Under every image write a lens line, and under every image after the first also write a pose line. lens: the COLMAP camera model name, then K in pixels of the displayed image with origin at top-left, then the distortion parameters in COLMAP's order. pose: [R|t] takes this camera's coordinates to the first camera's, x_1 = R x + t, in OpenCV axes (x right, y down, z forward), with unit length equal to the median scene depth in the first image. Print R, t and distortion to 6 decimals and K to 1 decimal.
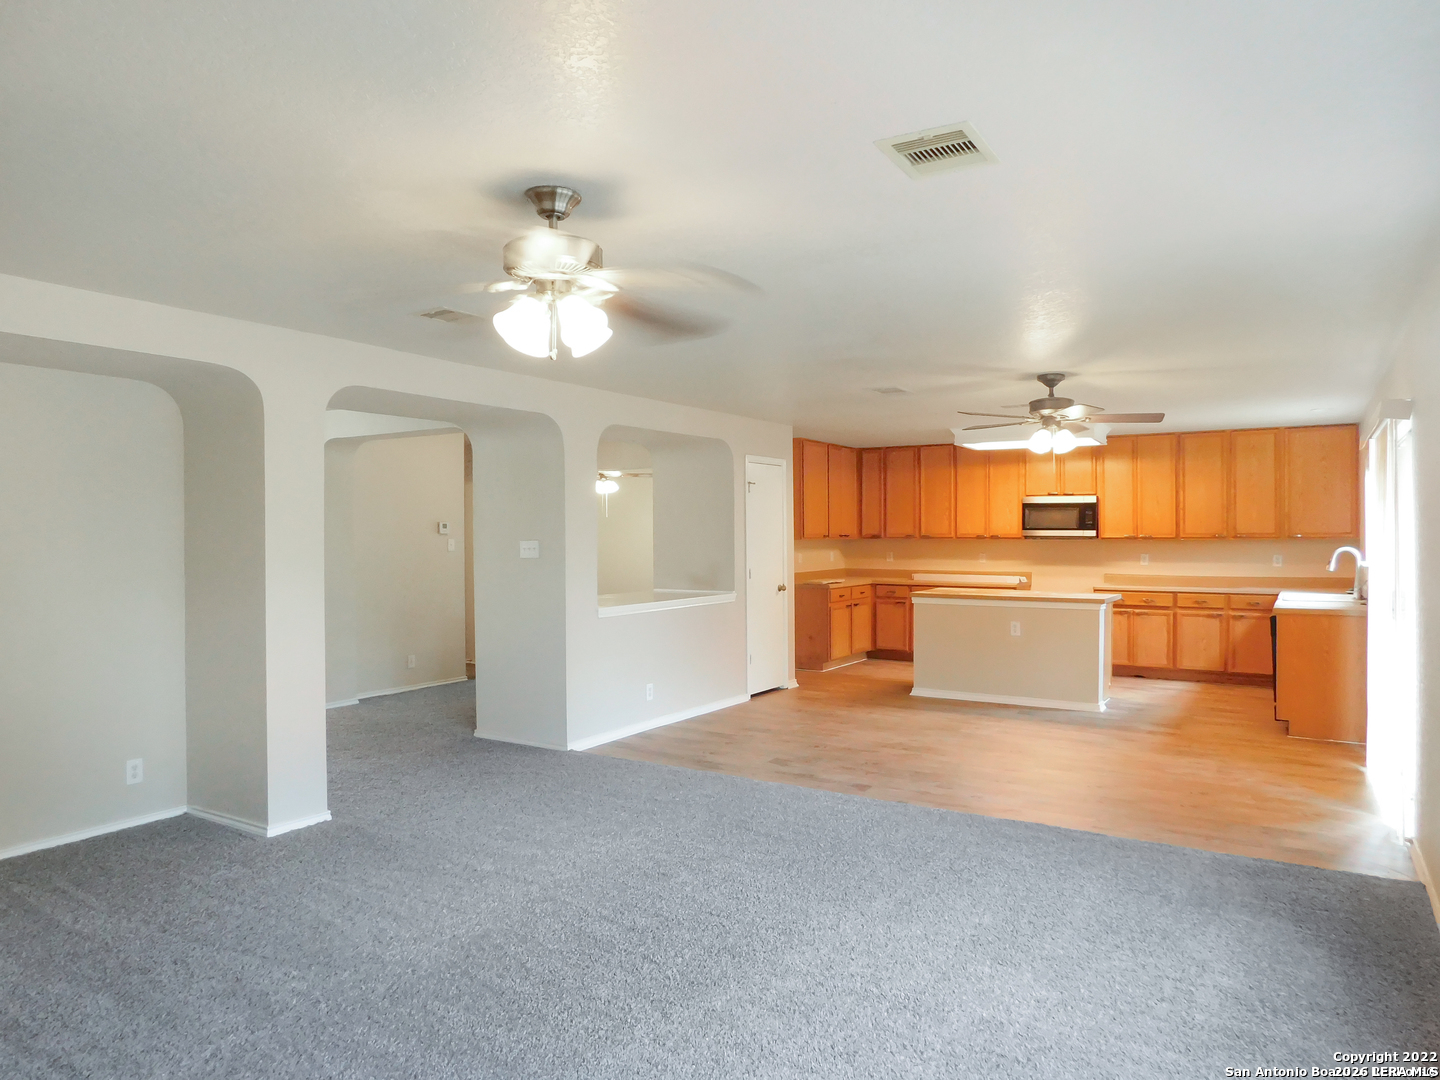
lens RADIAL K [[958.5, 0, 720.0], [0, 958.5, 540.0], [0, 0, 1]] dist [-0.001127, 0.001404]
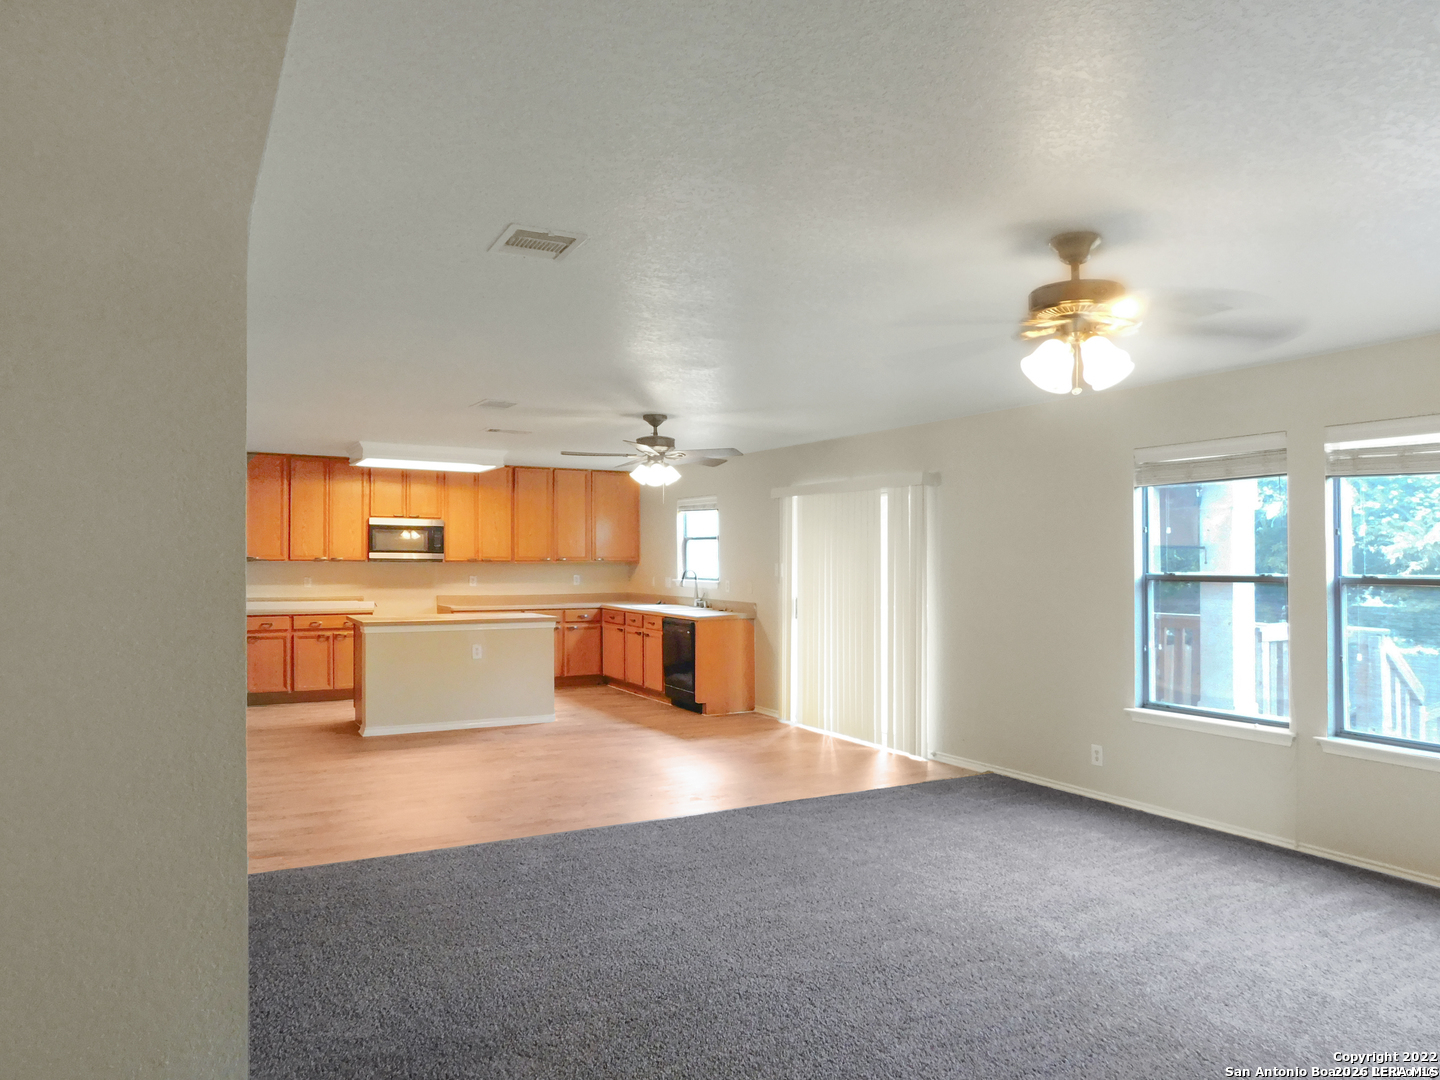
lens RADIAL K [[977.7, 0, 720.0], [0, 977.7, 540.0], [0, 0, 1]] dist [-0.047050, 0.000208]
pose [[0.479448, 0.019807, 0.877347, -0.386507], [0.000616, 0.999737, -0.022907, -0.000340], [-0.877570, 0.011523, 0.479310, 0.243585]]
